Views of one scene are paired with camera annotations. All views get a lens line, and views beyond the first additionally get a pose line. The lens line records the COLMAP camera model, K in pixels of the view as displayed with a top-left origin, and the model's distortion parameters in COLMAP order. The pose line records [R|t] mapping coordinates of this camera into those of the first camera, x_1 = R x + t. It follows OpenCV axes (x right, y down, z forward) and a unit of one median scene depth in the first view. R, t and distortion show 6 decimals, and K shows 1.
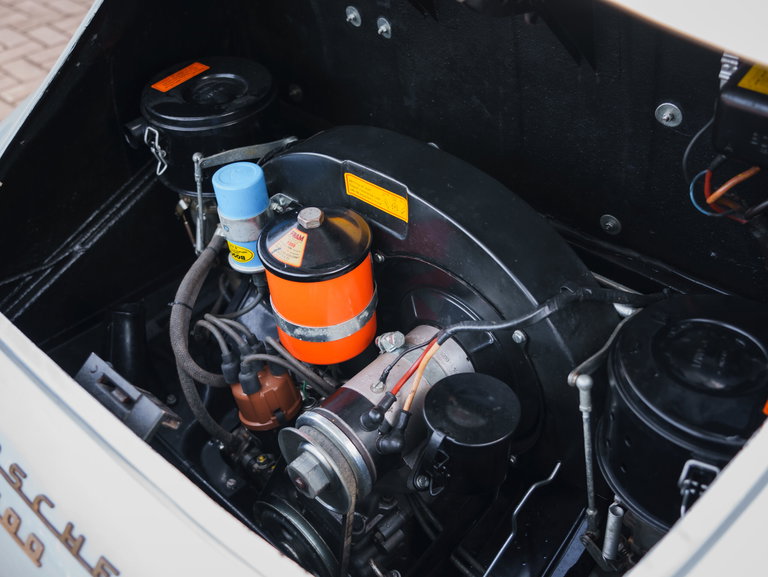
lens RADIAL K [[755.7, 0, 384.0], [0, 755.7, 288.5], [0, 0, 1]] dist [0.001696, 0.001196]
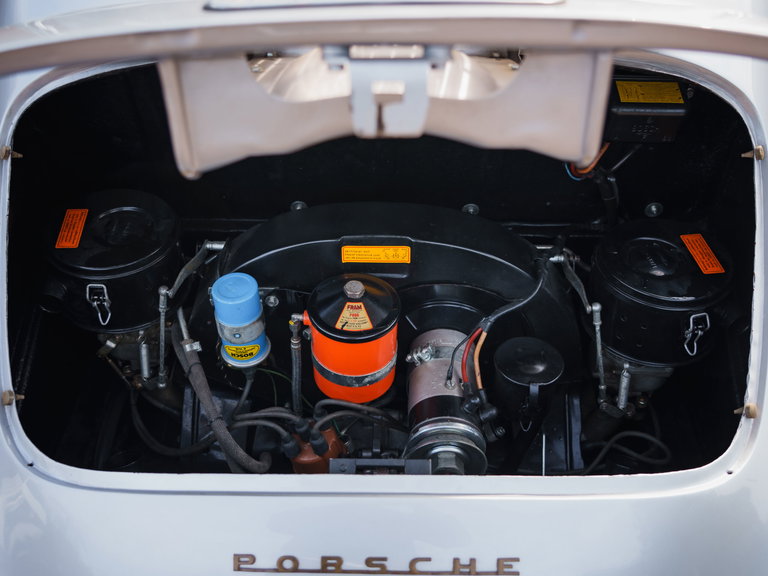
lens RADIAL K [[755.7, 0, 384.0], [0, 755.7, 288.0], [0, 0, 1]] dist [0.001696, 0.001196]
pose [[0.756300, -0.407818, 0.511560, -0.696713], [0.401797, 0.906633, 0.128748, -0.237350], [-0.516303, 0.108171, 0.849547, -0.076335]]
